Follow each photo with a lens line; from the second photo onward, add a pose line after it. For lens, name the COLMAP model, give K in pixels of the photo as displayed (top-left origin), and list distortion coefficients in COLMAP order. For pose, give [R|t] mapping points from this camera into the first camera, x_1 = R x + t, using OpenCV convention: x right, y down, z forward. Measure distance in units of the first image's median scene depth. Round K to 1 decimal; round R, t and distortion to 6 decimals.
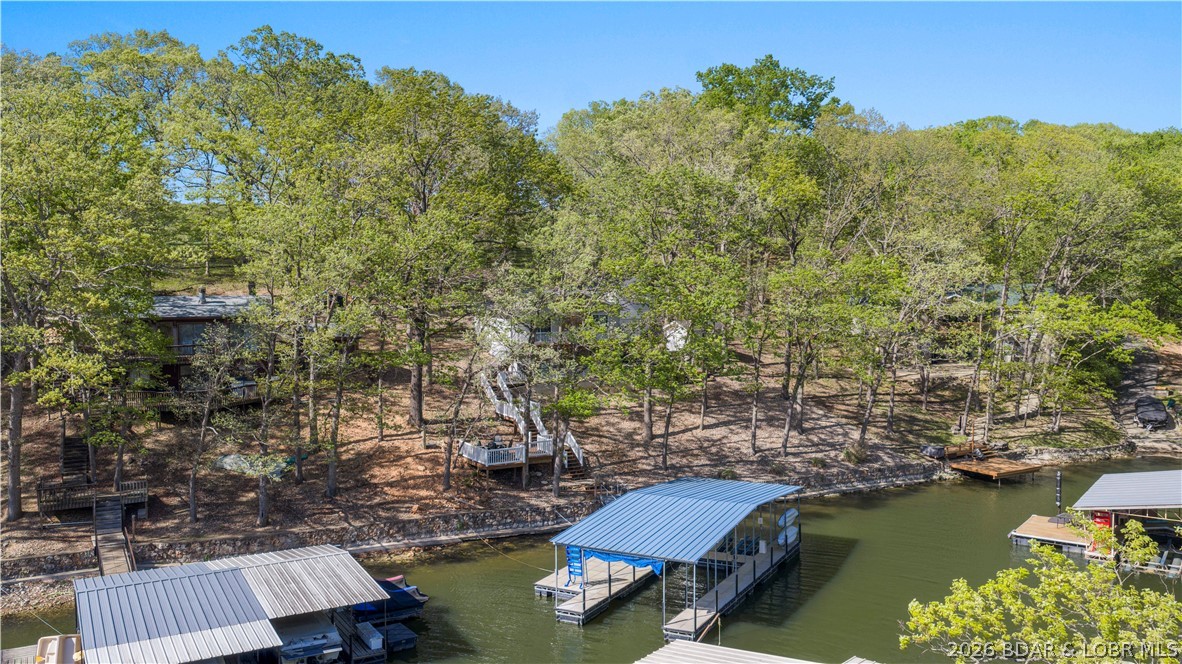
lens RADIAL K [[980.7, 0, 596.0], [0, 980.7, 331.4], [0, 0, 1]] dist [0.037672, -0.096152]
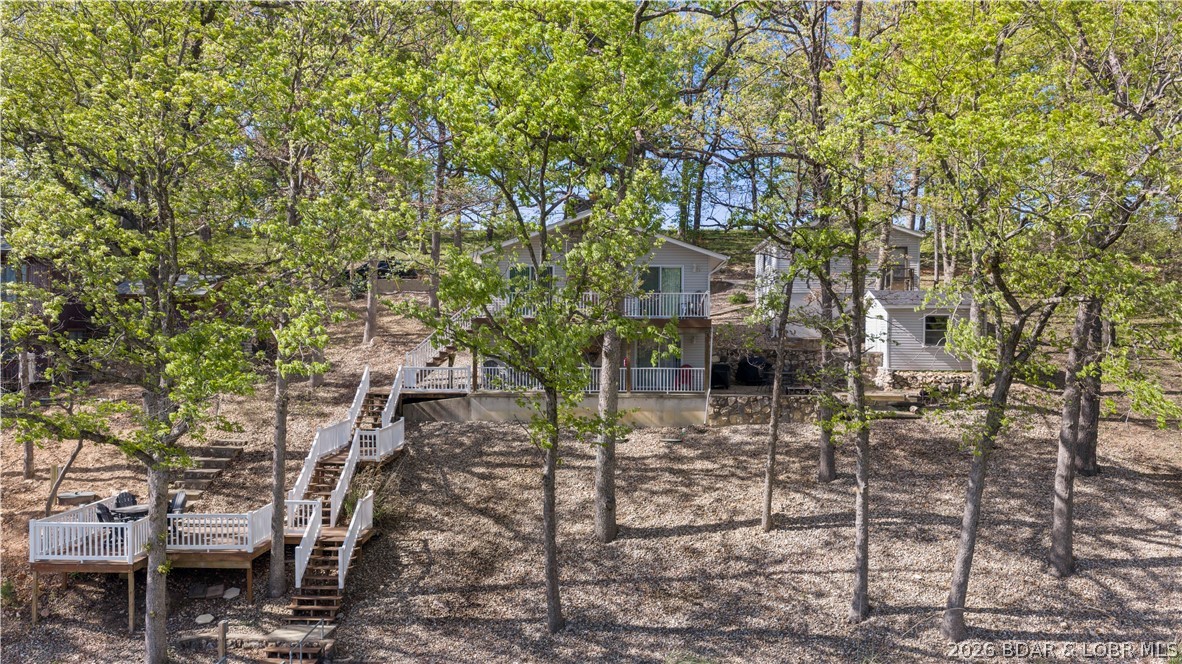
lens RADIAL K [[980.7, 0, 596.0], [0, 980.7, 331.4], [0, 0, 1]] dist [0.037672, -0.096152]
pose [[0.862879, 0.012967, -0.505244, 0.260070], [-0.038761, 0.998424, -0.040573, 0.041286], [0.503922, 0.054594, 0.862022, 0.651206]]
